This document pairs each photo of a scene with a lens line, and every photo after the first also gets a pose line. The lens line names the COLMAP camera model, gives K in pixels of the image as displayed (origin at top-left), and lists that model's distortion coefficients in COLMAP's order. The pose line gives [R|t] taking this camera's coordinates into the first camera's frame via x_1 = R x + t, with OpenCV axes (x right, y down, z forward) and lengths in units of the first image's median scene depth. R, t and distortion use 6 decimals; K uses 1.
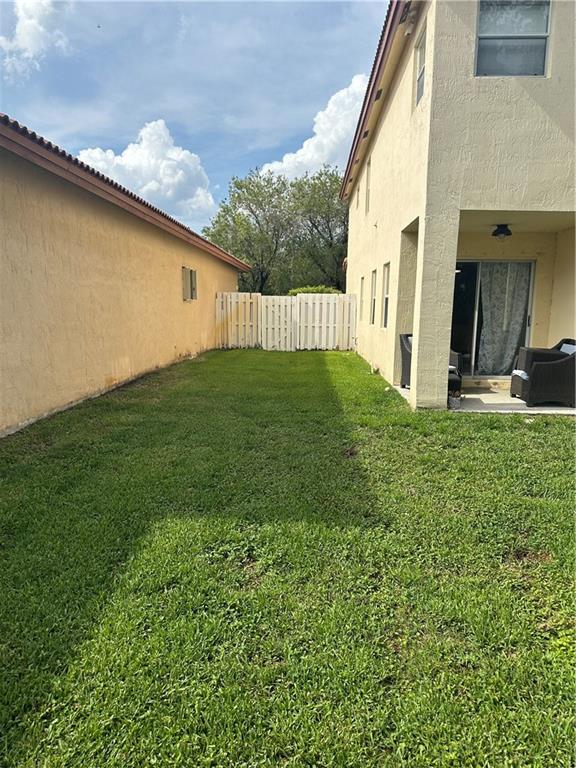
lens RADIAL K [[540.6, 0, 287.5], [0, 540.6, 387.0], [0, 0, 1]] dist [0.007441, -0.015268]
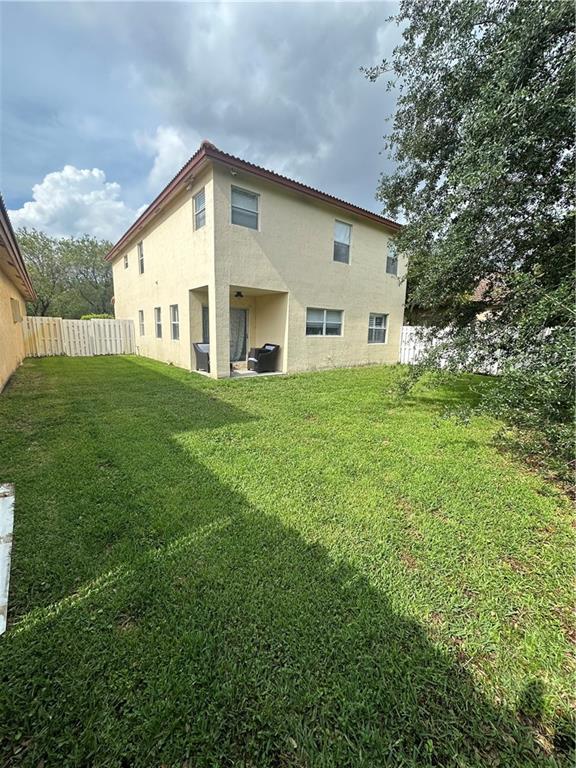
lens RADIAL K [[306.5, 0, 285.6], [0, 306.5, 383.7], [0, 0, 1]] dist [-0.000648, 0.000067]
pose [[0.762834, -0.105367, 0.637952, -0.243475], [0.084190, 0.994420, 0.063572, 0.005314], [-0.641090, 0.005215, 0.767448, -0.060947]]
